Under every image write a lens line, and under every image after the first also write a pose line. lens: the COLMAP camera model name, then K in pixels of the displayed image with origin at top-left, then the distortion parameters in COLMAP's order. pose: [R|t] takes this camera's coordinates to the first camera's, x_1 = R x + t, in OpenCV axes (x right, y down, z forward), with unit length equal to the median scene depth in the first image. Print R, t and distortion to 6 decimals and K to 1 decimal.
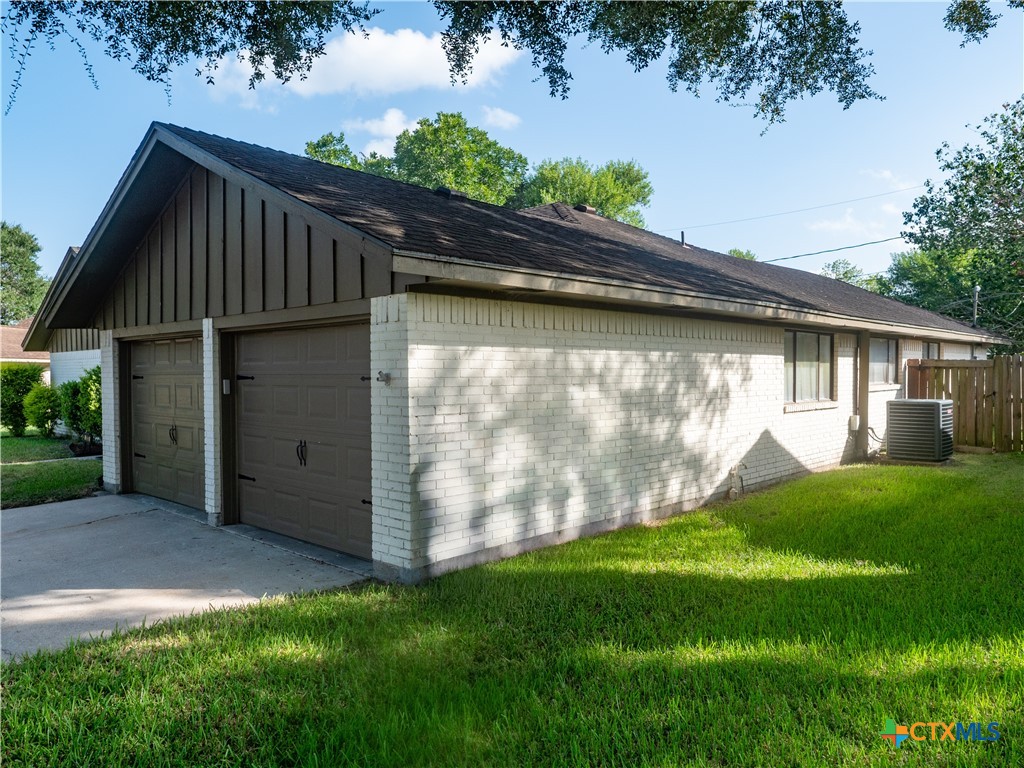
lens RADIAL K [[737.9, 0, 512.0], [0, 737.9, 384.0], [0, 0, 1]] dist [-0.022283, 0.003710]
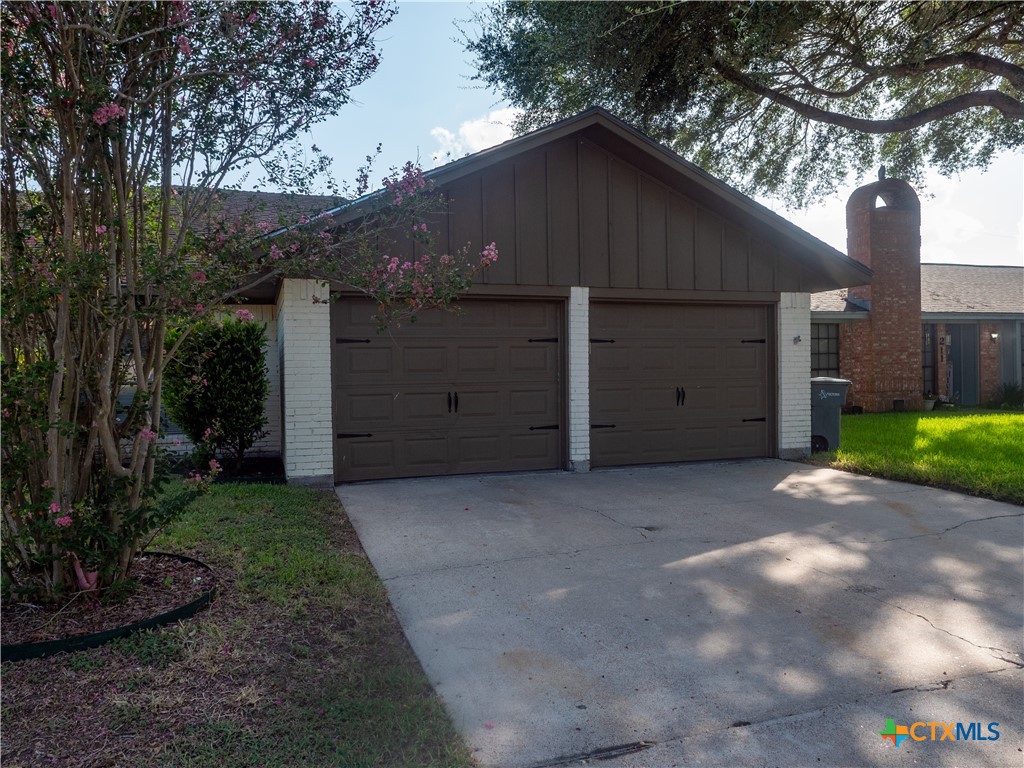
lens RADIAL K [[737.9, 0, 512.0], [0, 737.9, 384.0], [0, 0, 1]] dist [-0.022283, 0.003710]
pose [[0.491300, -0.020592, 0.870747, -1.576662], [0.029447, 0.999542, 0.007023, 0.050641], [-0.870492, 0.022191, 0.491681, 0.581197]]
